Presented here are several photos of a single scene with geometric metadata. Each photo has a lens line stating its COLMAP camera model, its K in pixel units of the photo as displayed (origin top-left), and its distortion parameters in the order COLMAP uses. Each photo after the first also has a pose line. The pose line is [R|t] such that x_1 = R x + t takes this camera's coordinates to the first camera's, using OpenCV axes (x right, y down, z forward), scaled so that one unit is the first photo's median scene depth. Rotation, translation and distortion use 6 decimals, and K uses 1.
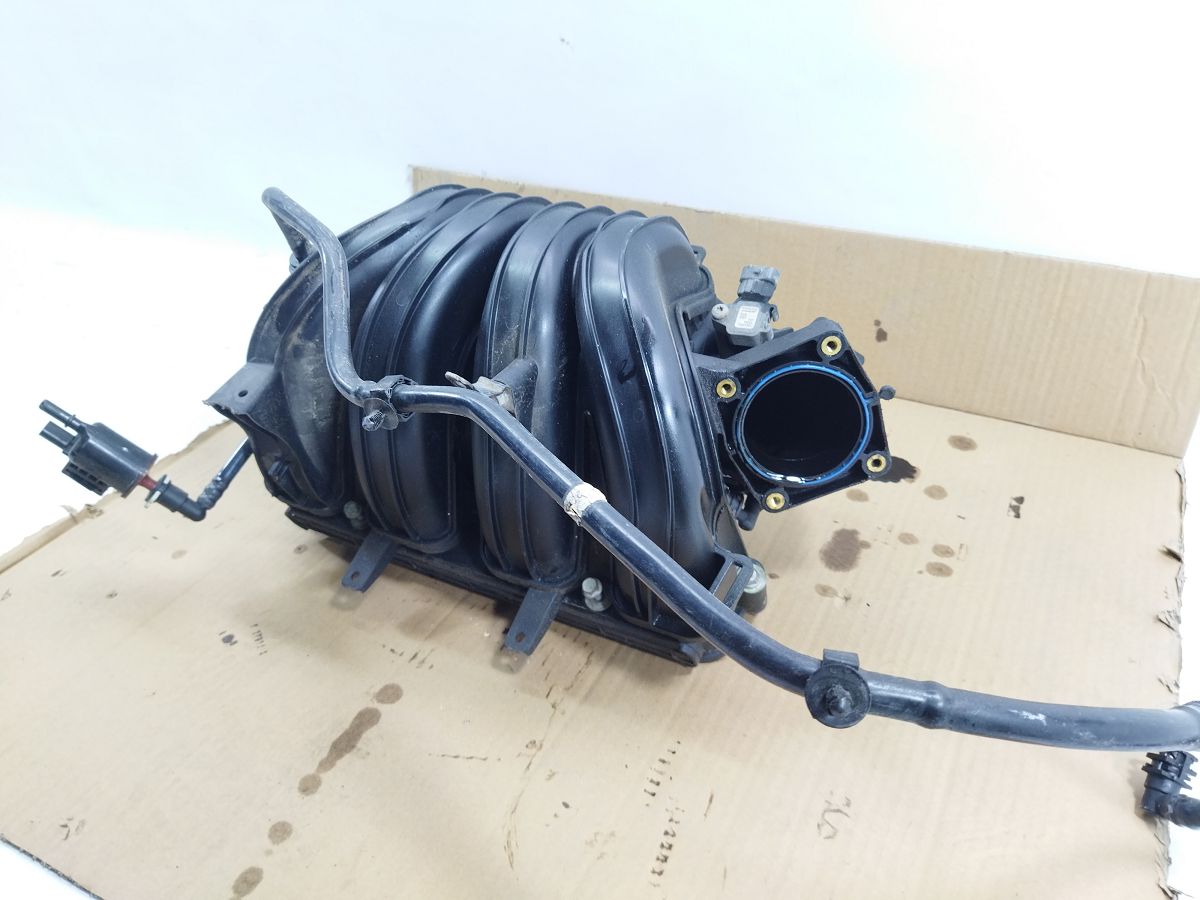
lens RADIAL K [[935.0, 0, 574.8], [0, 935.0, 416.2], [0, 0, 1]] dist [0.106956, -0.171872]
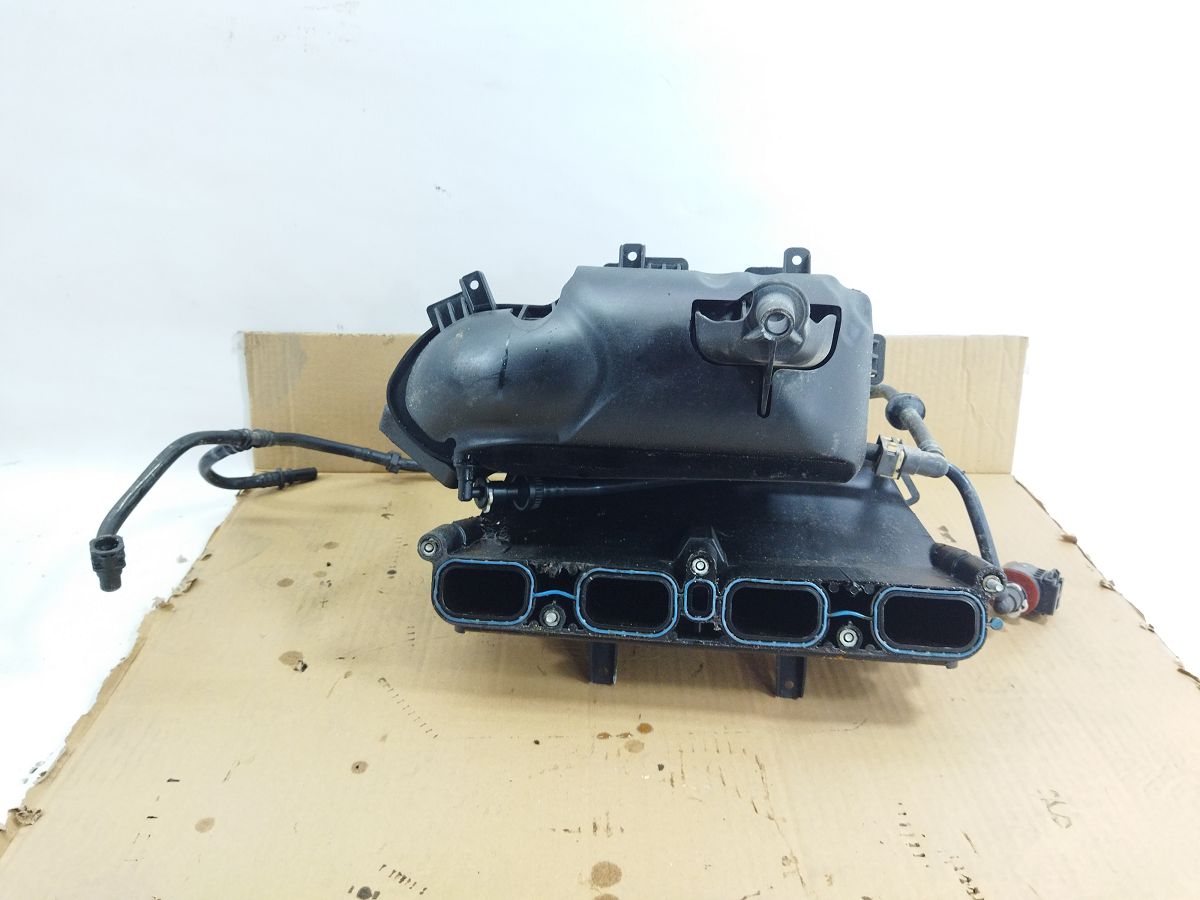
lens RADIAL K [[912.4, 0, 589.5], [0, 912.4, 444.0], [0, 0, 1]] dist [0.087456, -0.159896]
pose [[0.867995, -0.165326, 0.468243, -0.448927], [0.226999, 0.970763, -0.078039, -0.026506], [-0.441651, 0.174028, 0.880147, 0.145811]]
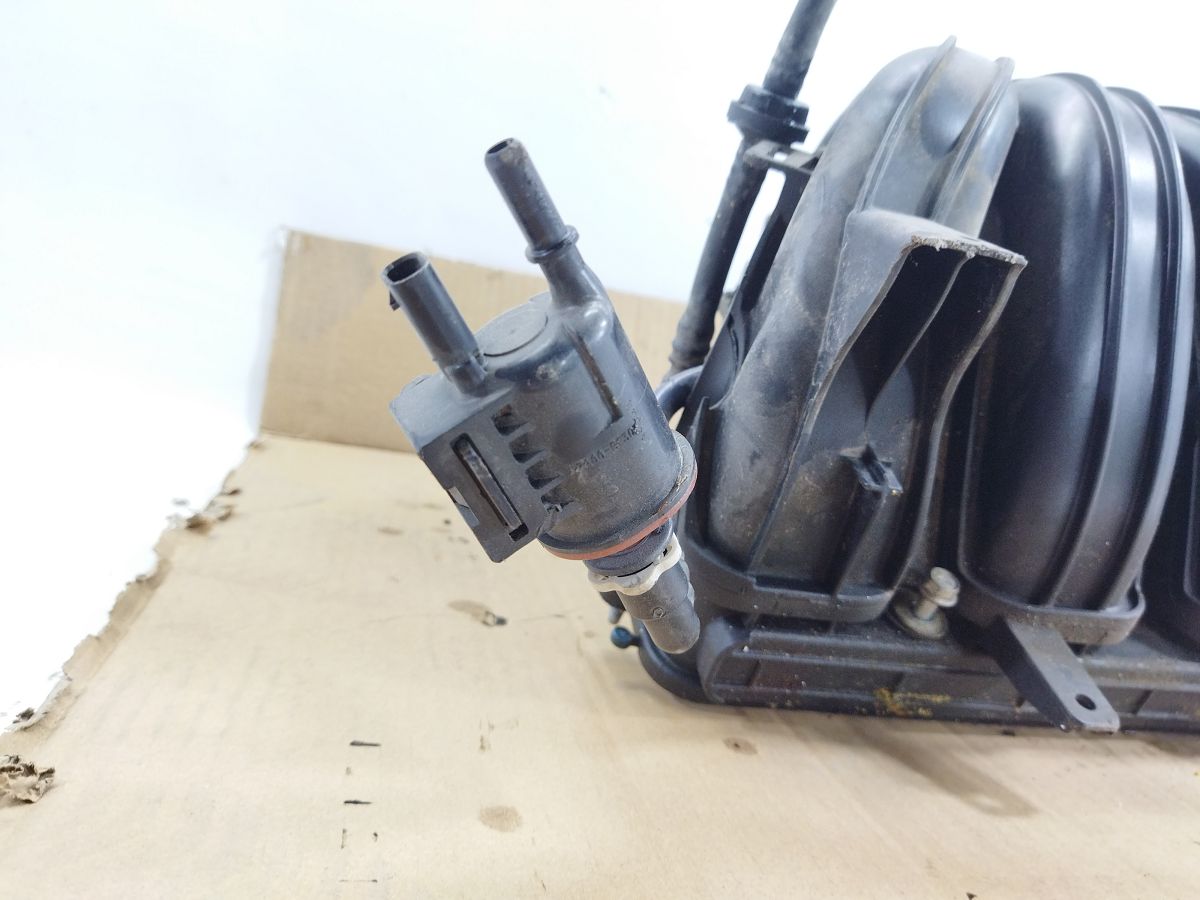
lens RADIAL K [[912.4, 0, 589.5], [0, 912.4, 444.0], [0, 0, 1]] dist [0.087456, -0.159896]
pose [[0.716963, 0.087301, 0.691623, -0.626725], [0.183204, 0.933657, -0.307769, 0.129947], [-0.672607, 0.347367, 0.653403, 0.738038]]
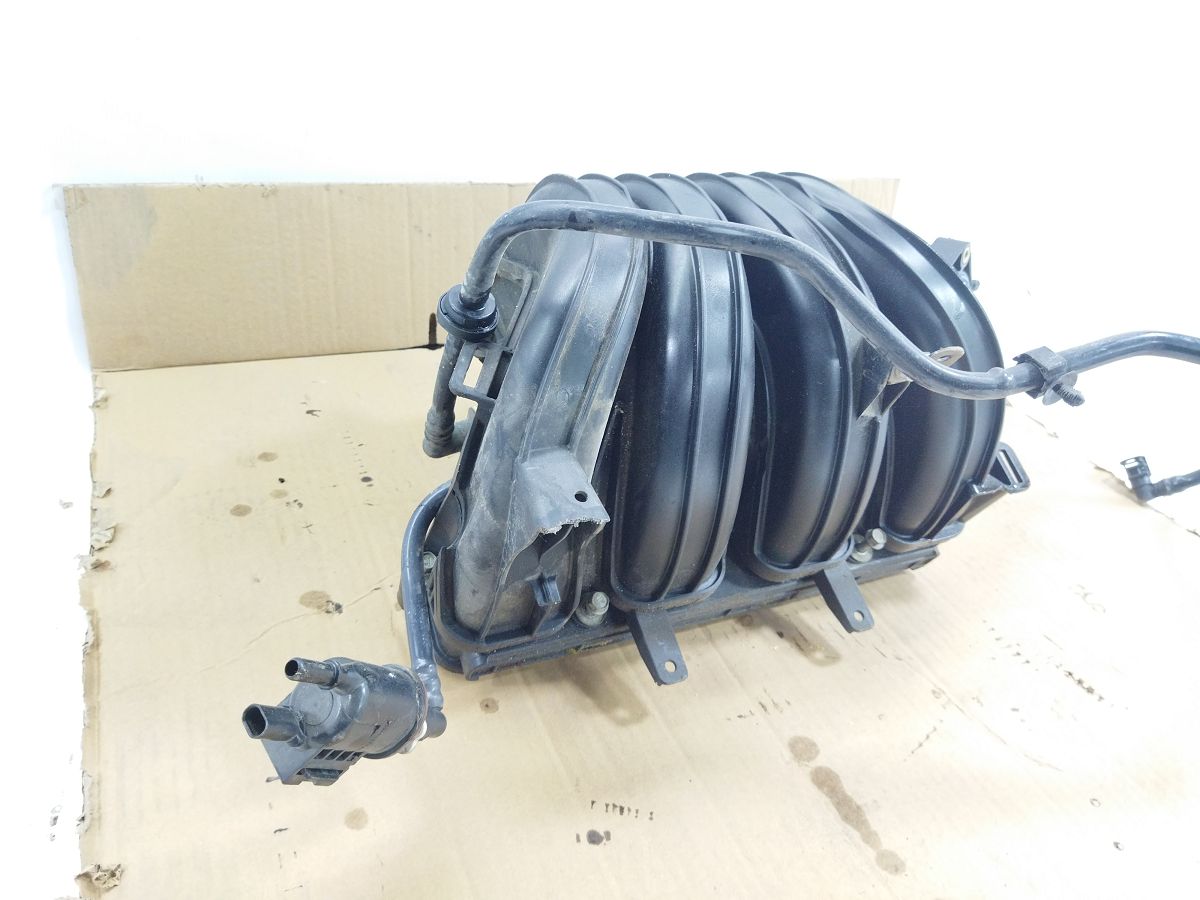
lens RADIAL K [[912.4, 0, 589.5], [0, 912.4, 444.0], [0, 0, 1]] dist [0.087456, -0.159896]
pose [[0.587624, -0.340645, 0.733934, -0.697492], [0.293168, 0.935063, 0.199271, -0.166423], [-0.754156, 0.098070, 0.649332, 0.462204]]
